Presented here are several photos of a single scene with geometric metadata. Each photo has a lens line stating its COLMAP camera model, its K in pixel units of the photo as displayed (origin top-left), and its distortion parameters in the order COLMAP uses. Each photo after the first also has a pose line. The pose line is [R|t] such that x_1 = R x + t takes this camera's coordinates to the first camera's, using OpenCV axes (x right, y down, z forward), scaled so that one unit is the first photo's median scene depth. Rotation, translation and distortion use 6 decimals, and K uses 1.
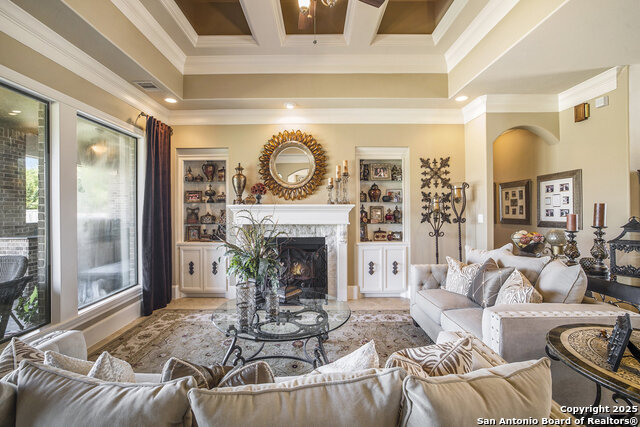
lens RADIAL K [[277.5, 0, 324.0], [0, 277.5, 209.3], [0, 0, 1]] dist [-0.020394, 0.002383]
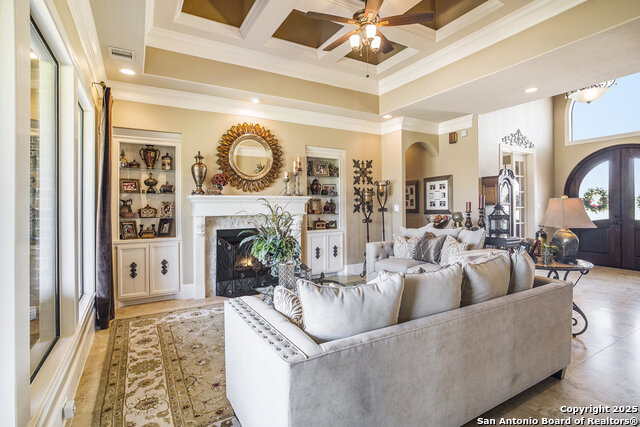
lens RADIAL K [[311.9, 0, 318.0], [0, 311.9, 208.0], [0, 0, 1]] dist [-0.009634, 0.002268]
pose [[0.865414, -0.007431, 0.501002, -0.479291], [0.006835, 0.999972, 0.003025, 0.024239], [-0.501010, 0.000807, 0.865441, -0.110802]]
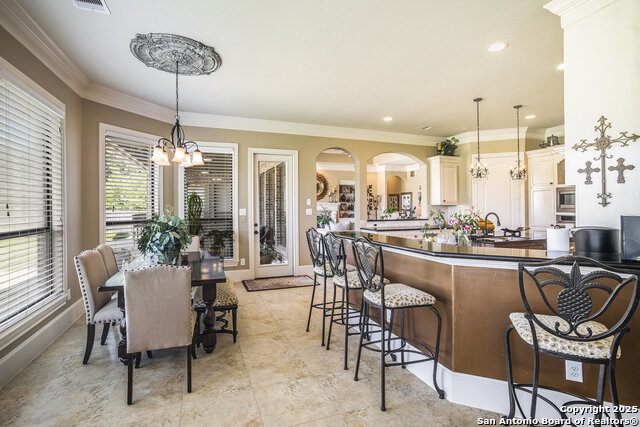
lens RADIAL K [[311.9, 0, 314.9], [0, 311.9, 207.8], [0, 0, 1]] dist [-0.009634, 0.002268]
pose [[0.944213, -0.003154, 0.329320, -1.024604], [0.000333, 0.999963, 0.008624, 0.002305], [-0.329334, -0.008033, 0.944179, -1.600930]]
